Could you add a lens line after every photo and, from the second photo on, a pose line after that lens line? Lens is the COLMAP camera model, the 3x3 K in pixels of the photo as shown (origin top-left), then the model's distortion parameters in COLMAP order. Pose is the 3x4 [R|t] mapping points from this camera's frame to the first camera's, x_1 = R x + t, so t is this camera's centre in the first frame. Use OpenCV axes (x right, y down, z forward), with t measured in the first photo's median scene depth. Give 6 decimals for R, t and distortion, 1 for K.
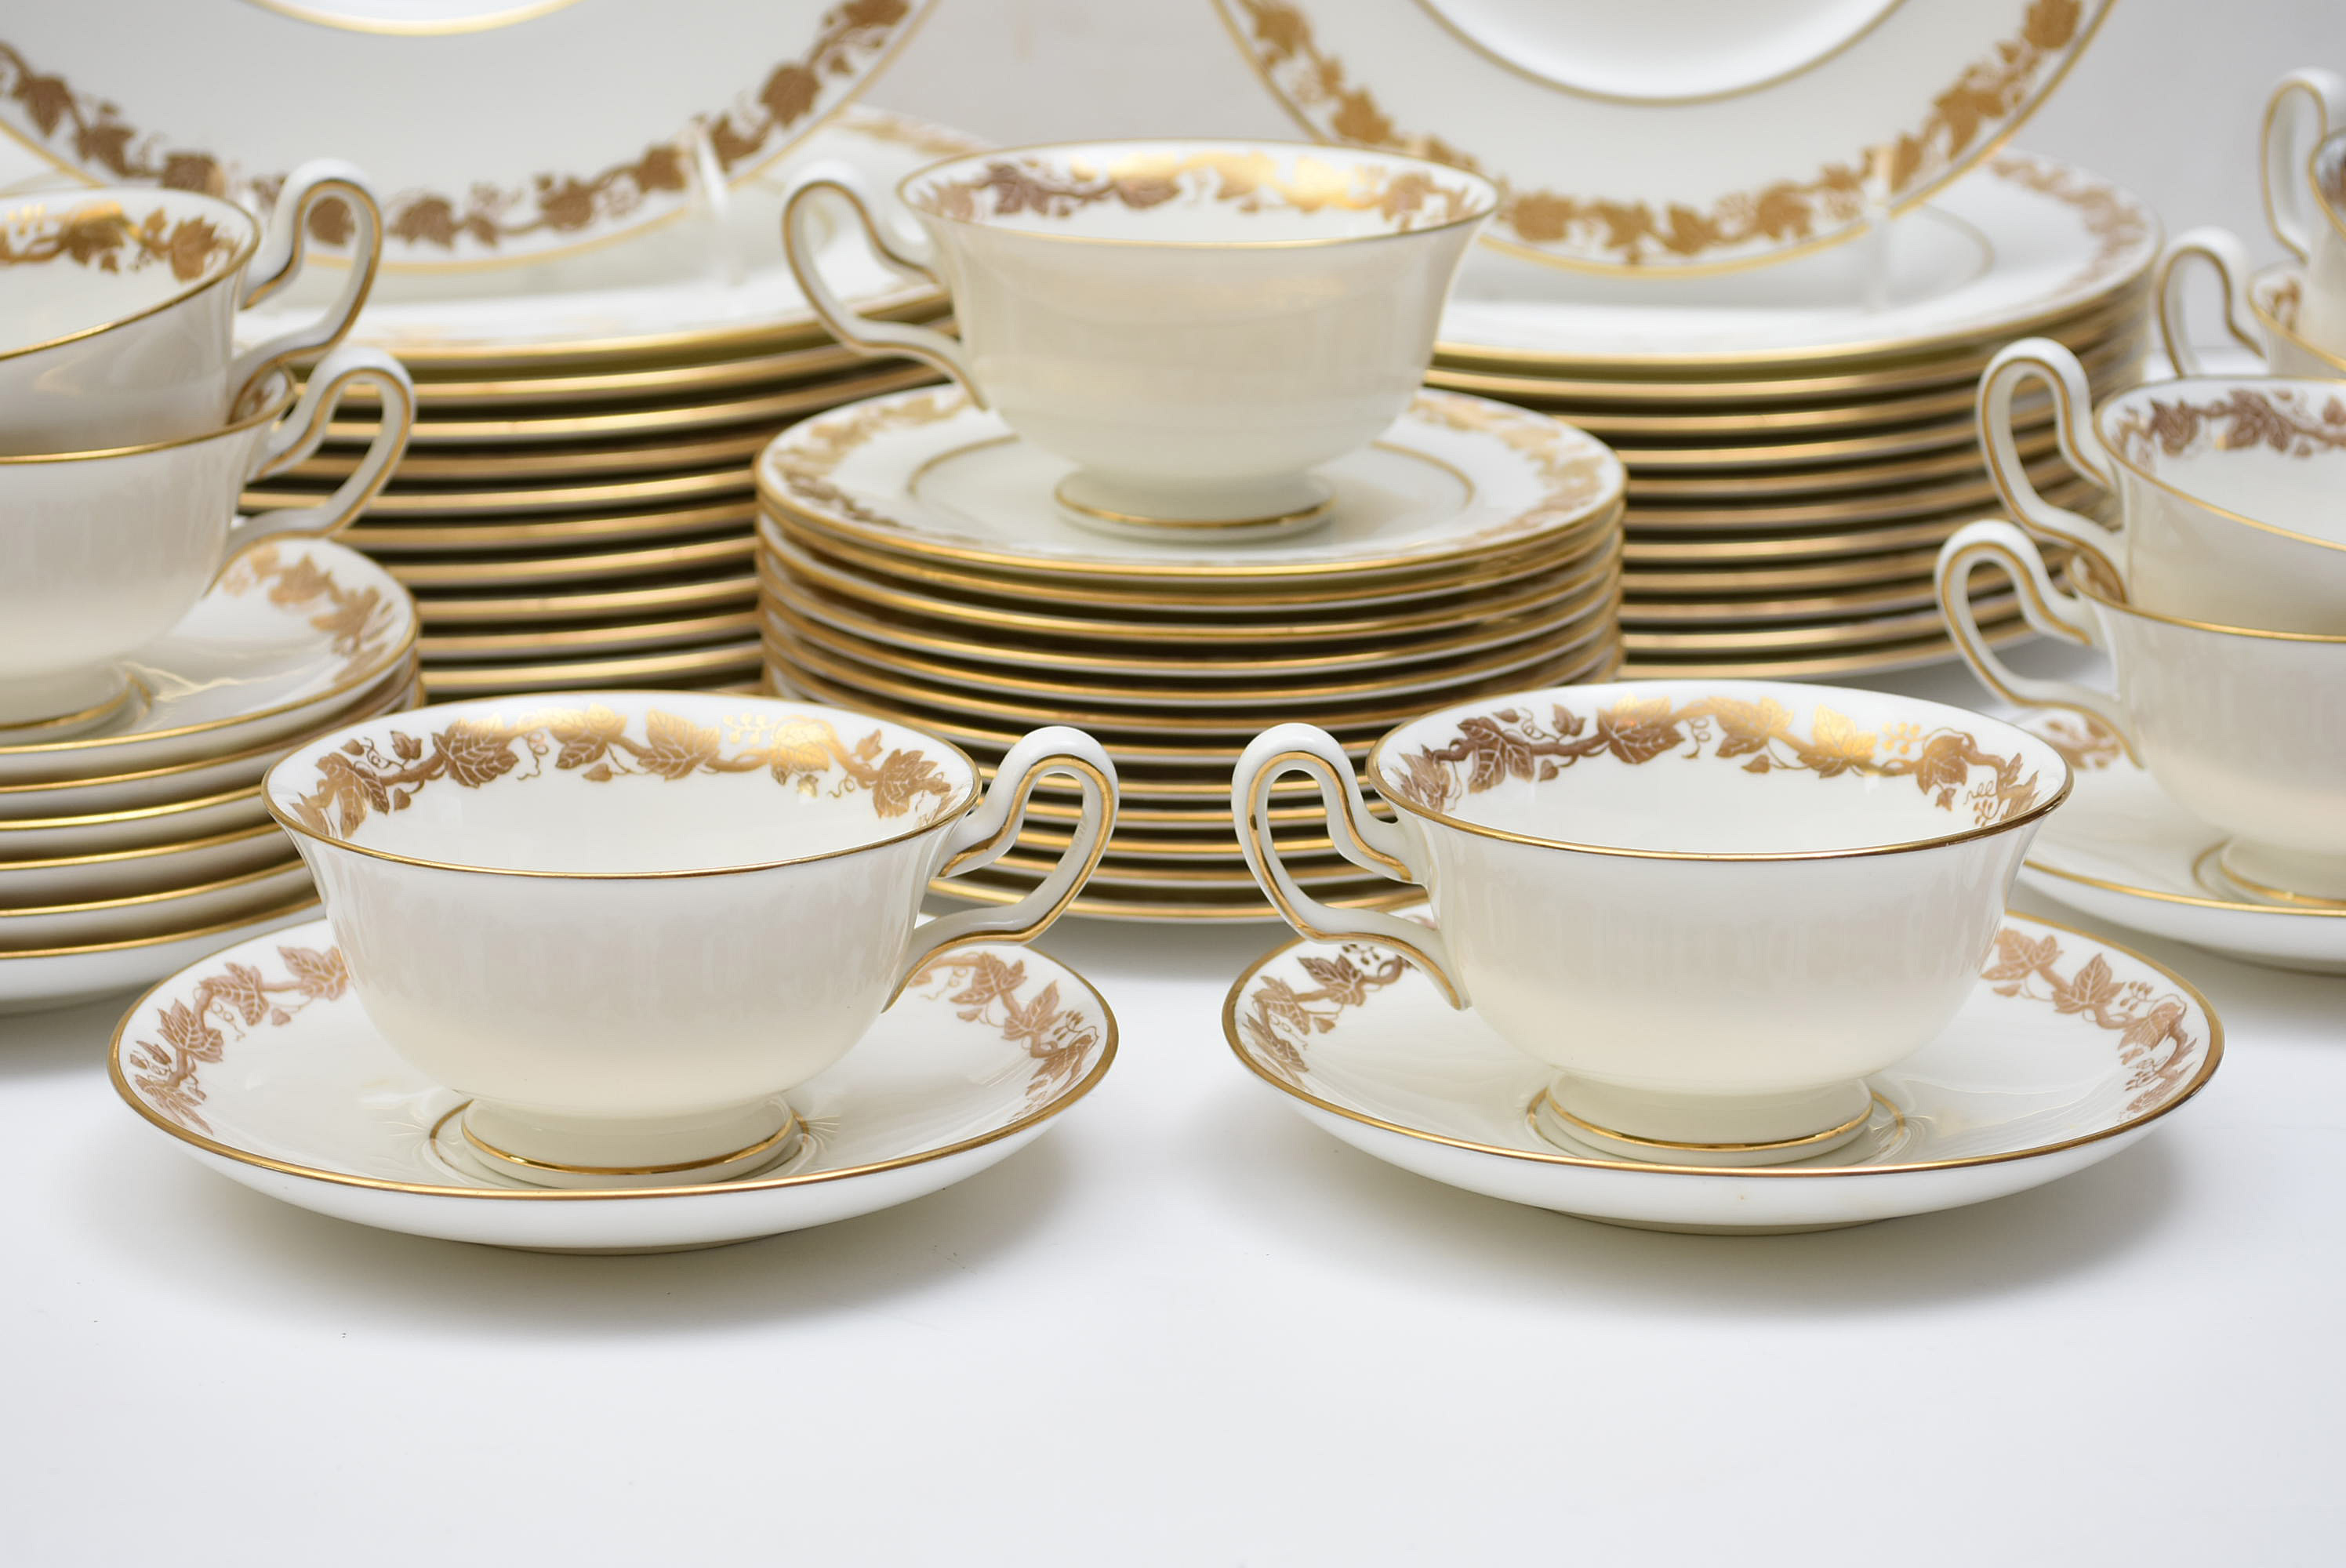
lens RADIAL K [[5098.8, 0, 1174.8], [0, 5098.8, 798.5], [0, 0, 1]] dist [-0.017334, 0.000000]
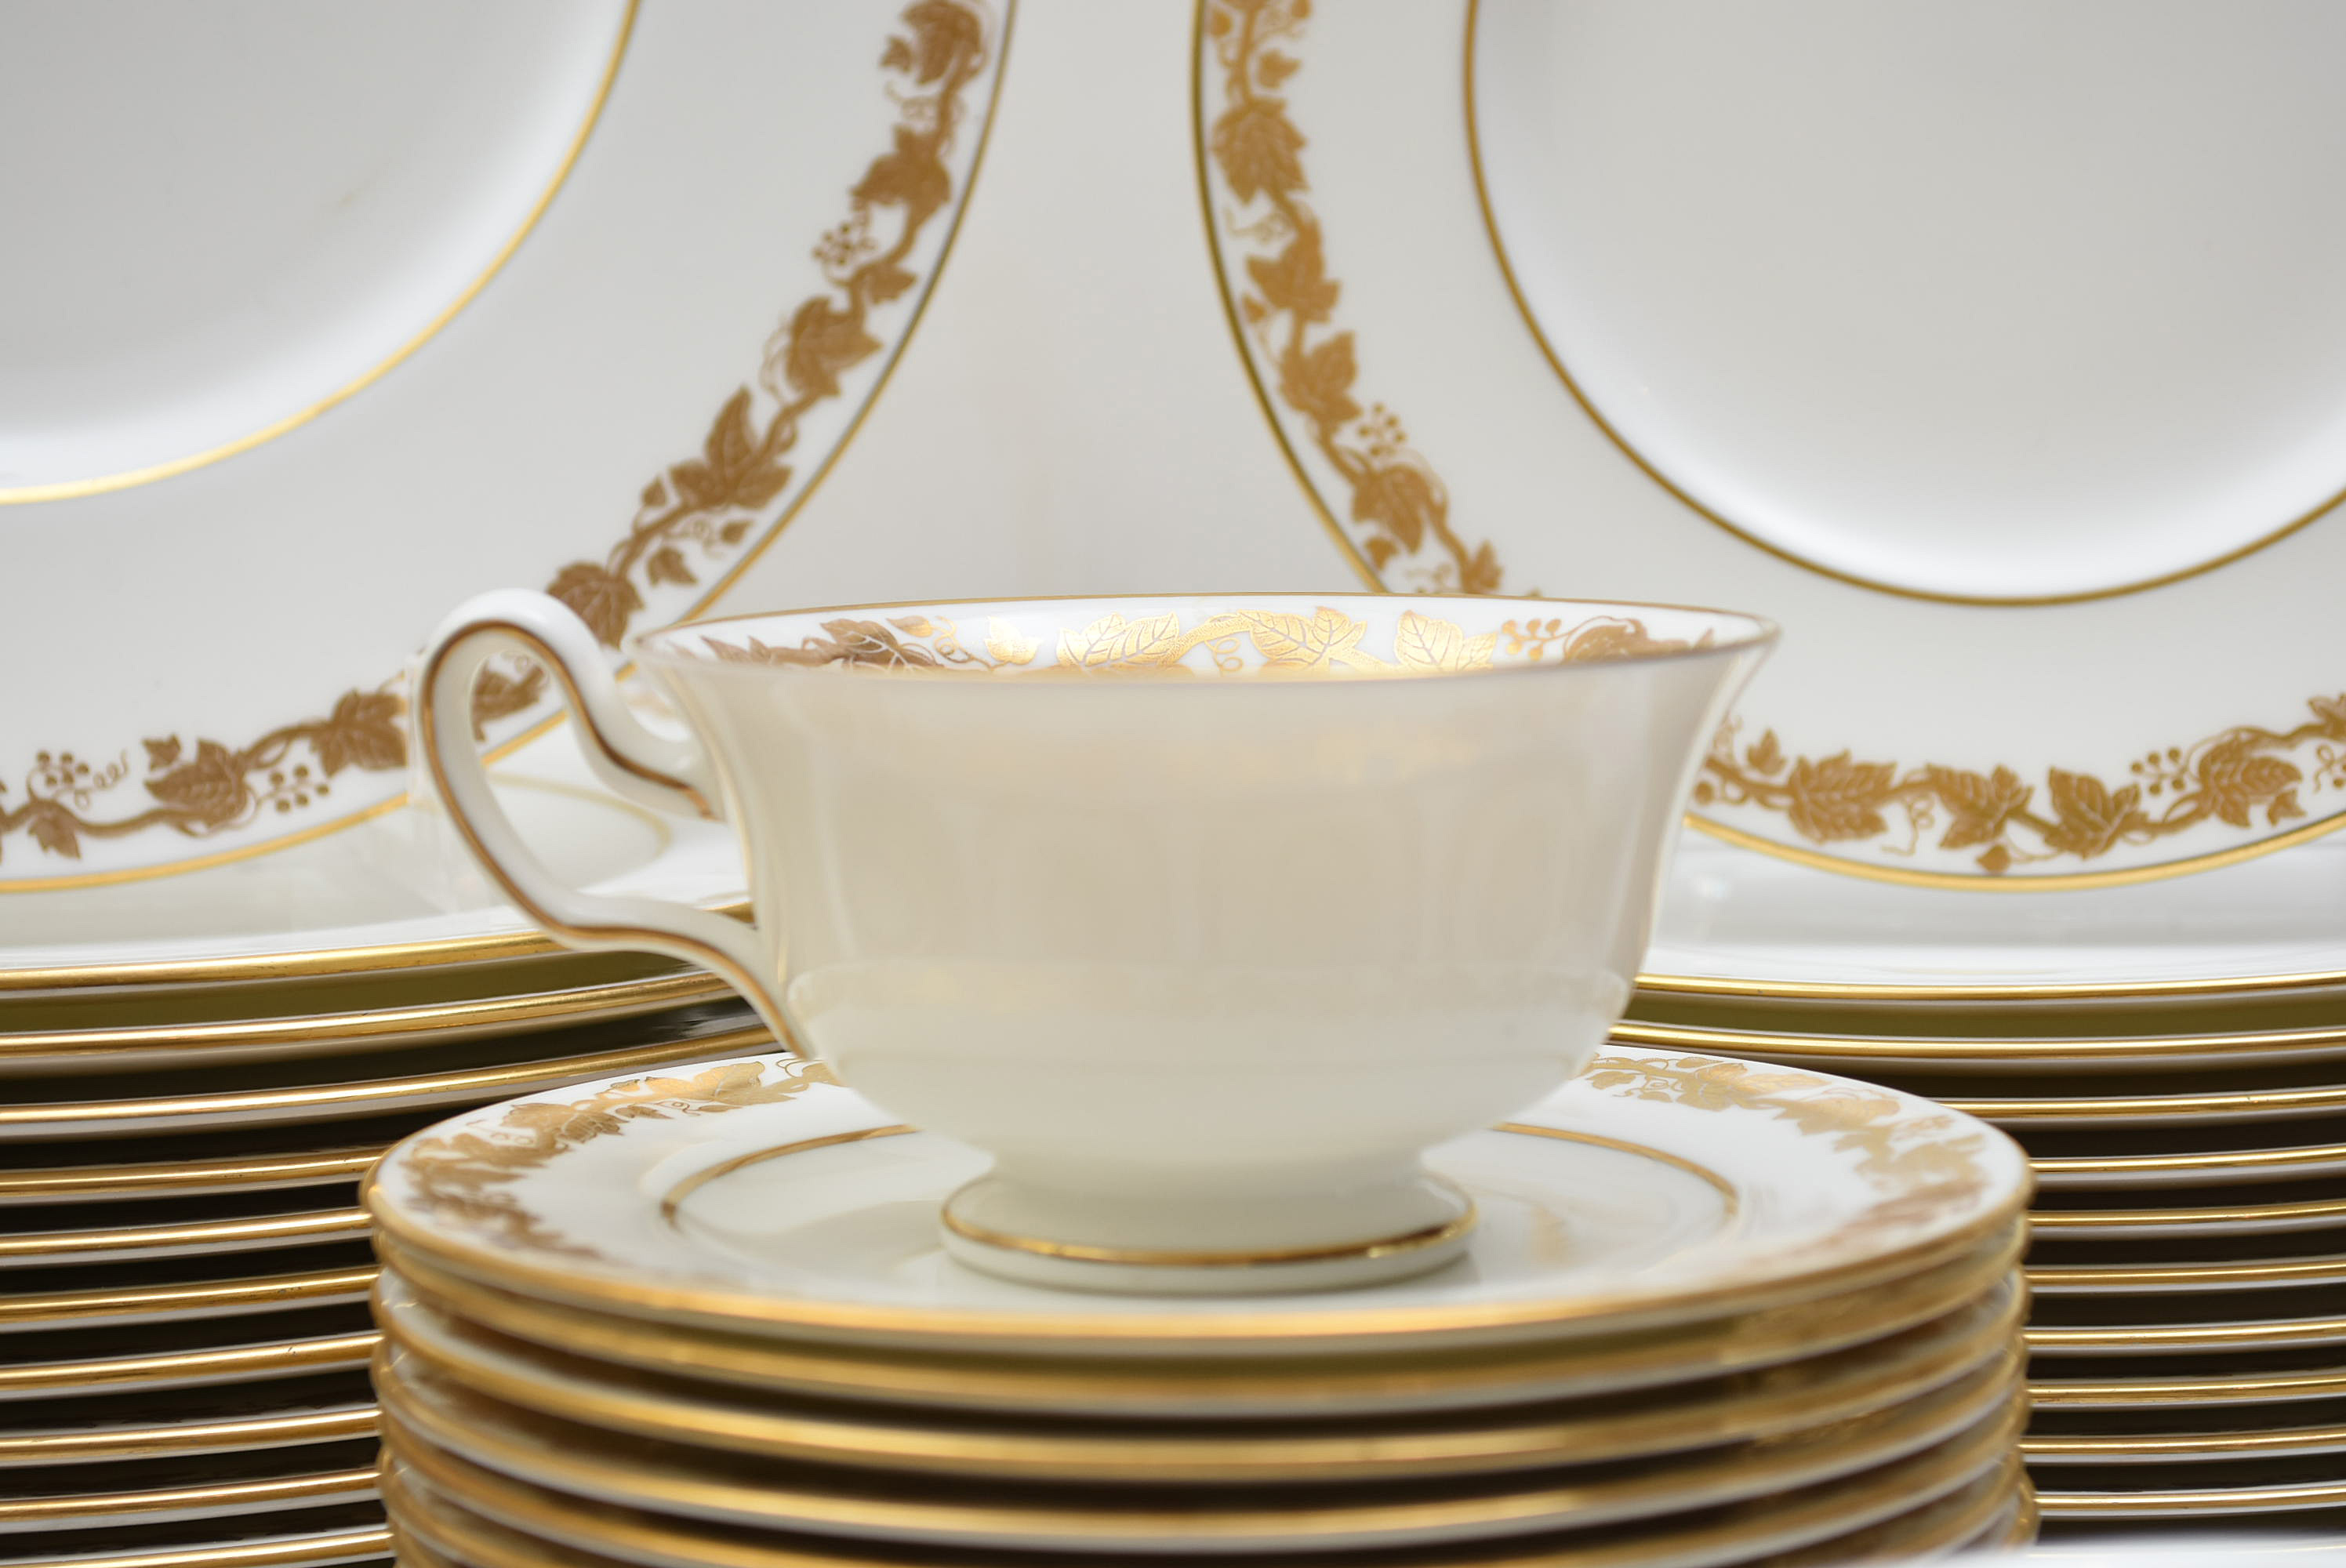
lens RADIAL K [[5098.8, 0, 1167.5], [0, 5098.8, 791.3], [0, 0, 1]] dist [-0.017334, 0.000000]
pose [[0.998710, -0.015057, -0.048504, 0.029239], [0.005685, 0.982182, -0.187847, -0.003810], [0.050468, 0.187328, 0.981000, 0.529952]]
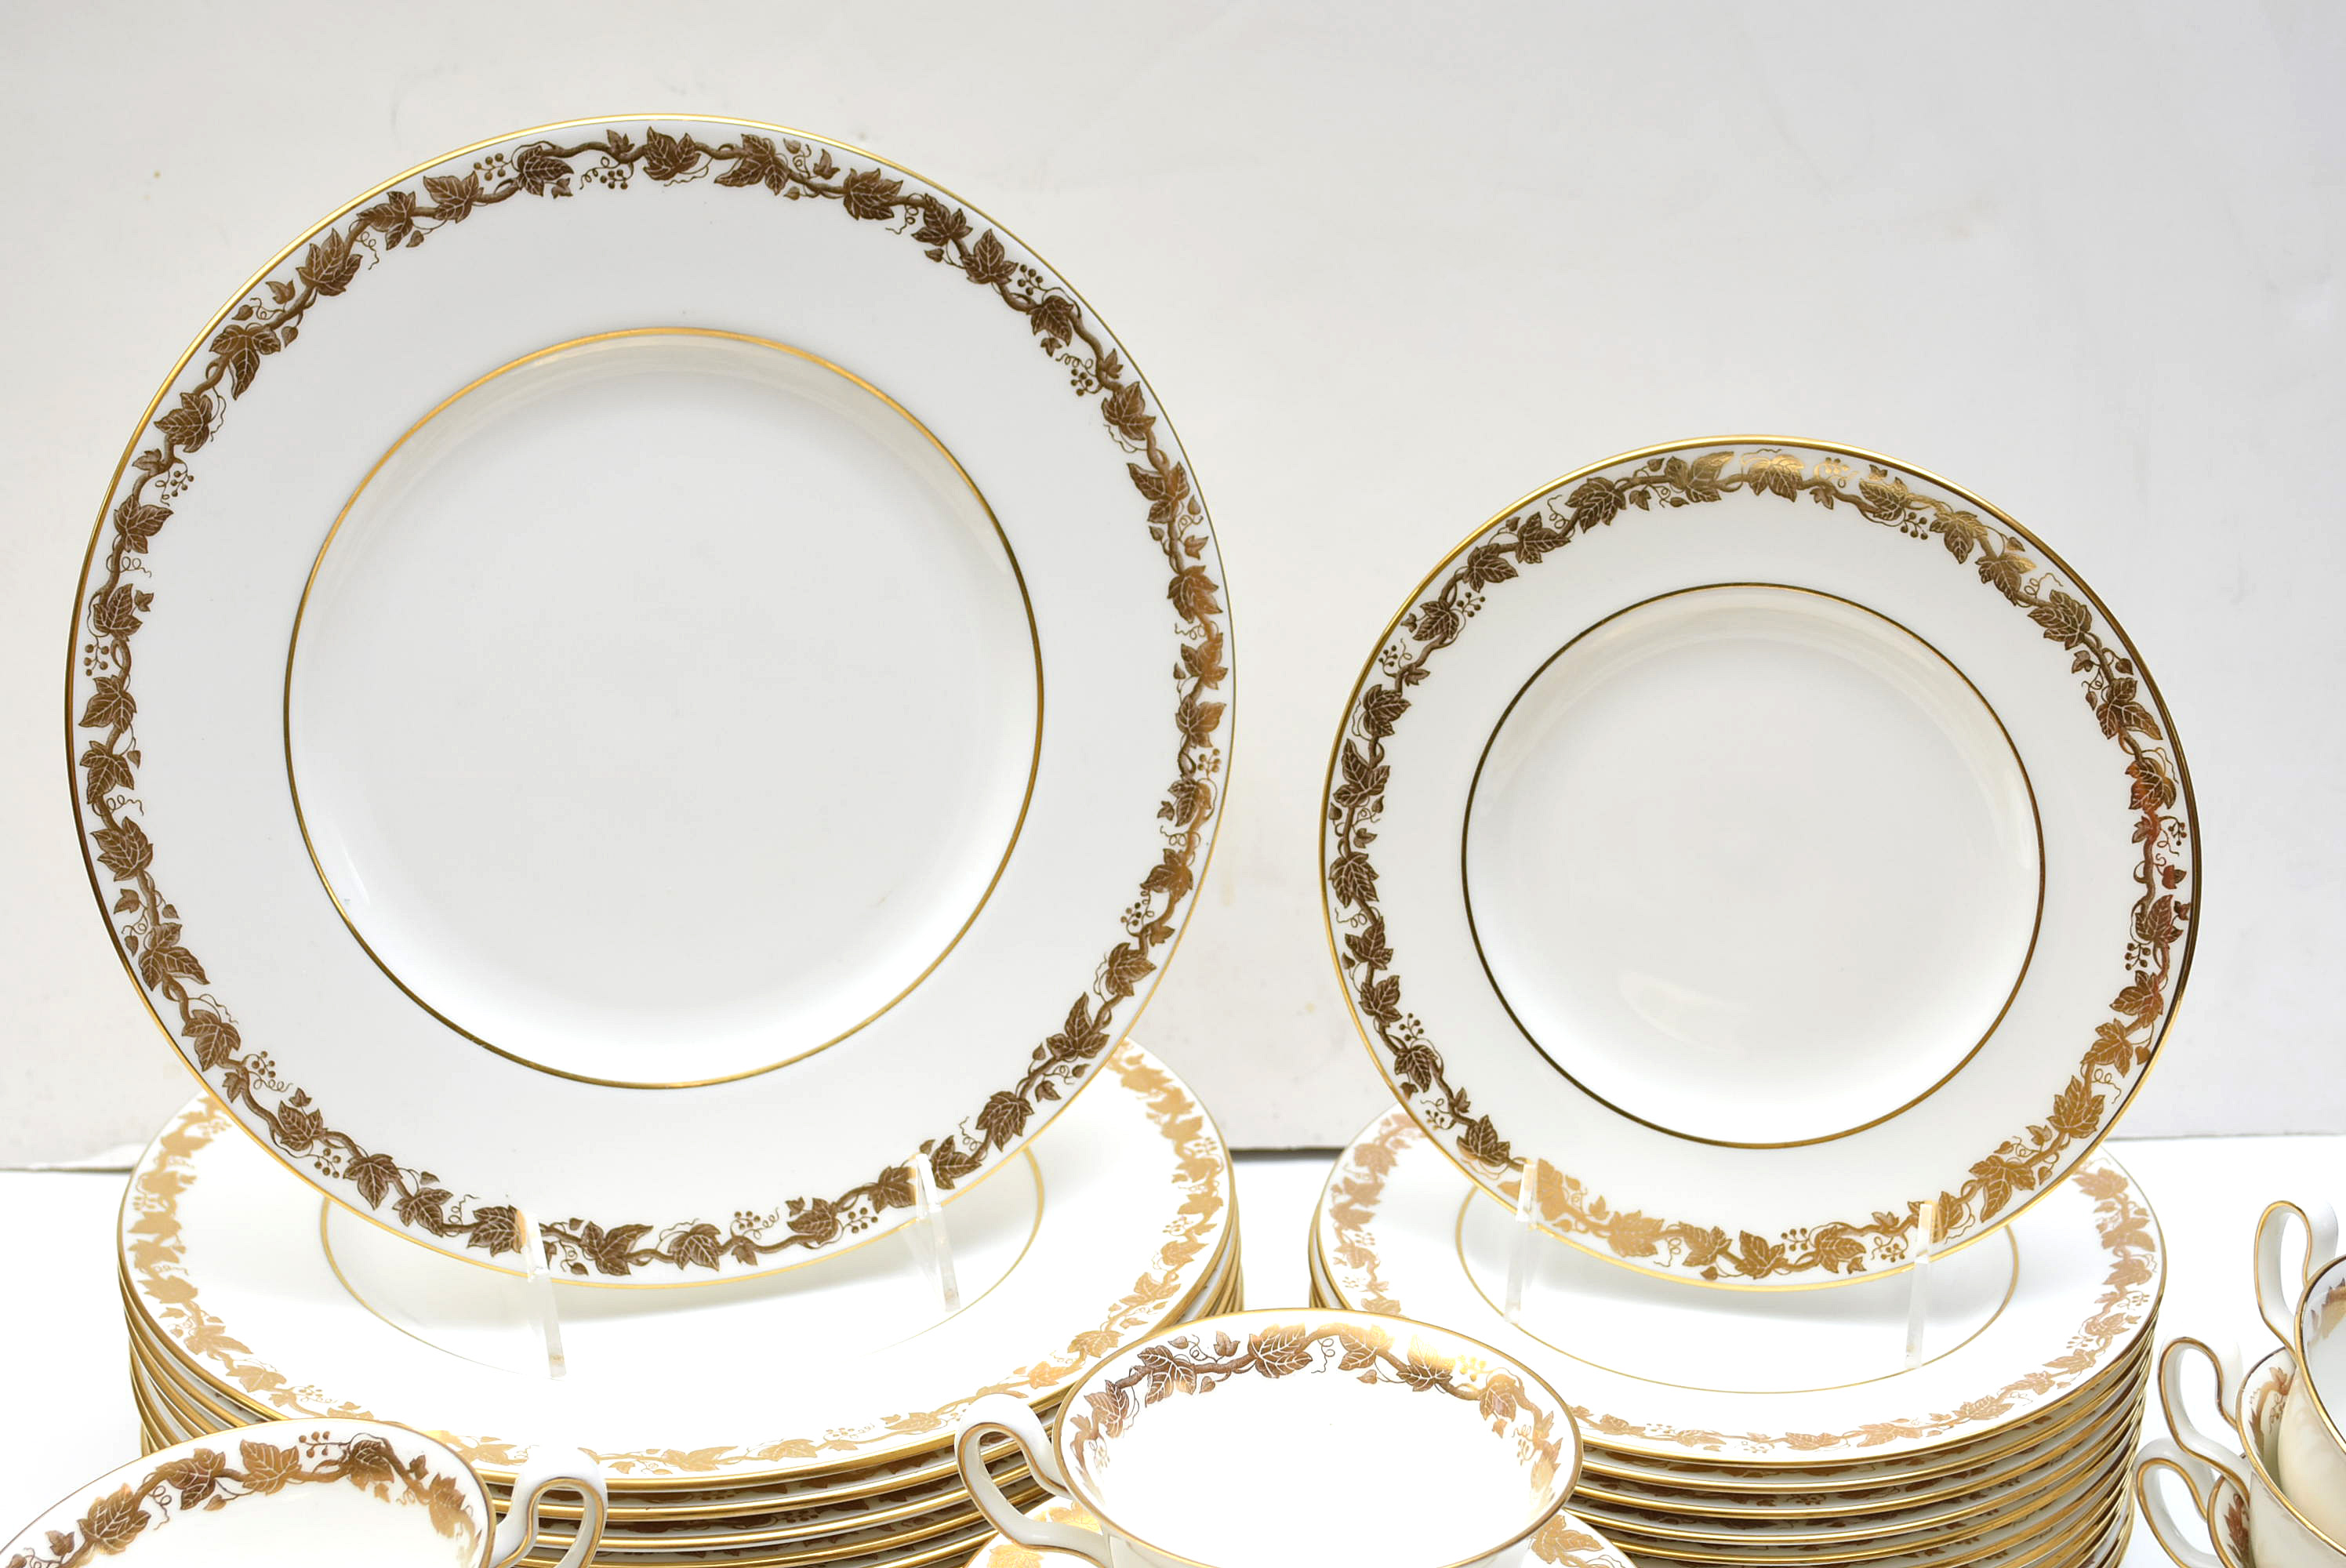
lens RADIAL K [[3575.0, 0, 1174.2], [0, 3575.0, 817.4], [0, 0, 1]] dist [-0.015139, 0.000000]
pose [[0.996898, 0.026426, -0.074134, 0.031718], [-0.020848, 0.996963, 0.075029, -0.349638], [0.075892, -0.073250, 0.994422, 0.223361]]
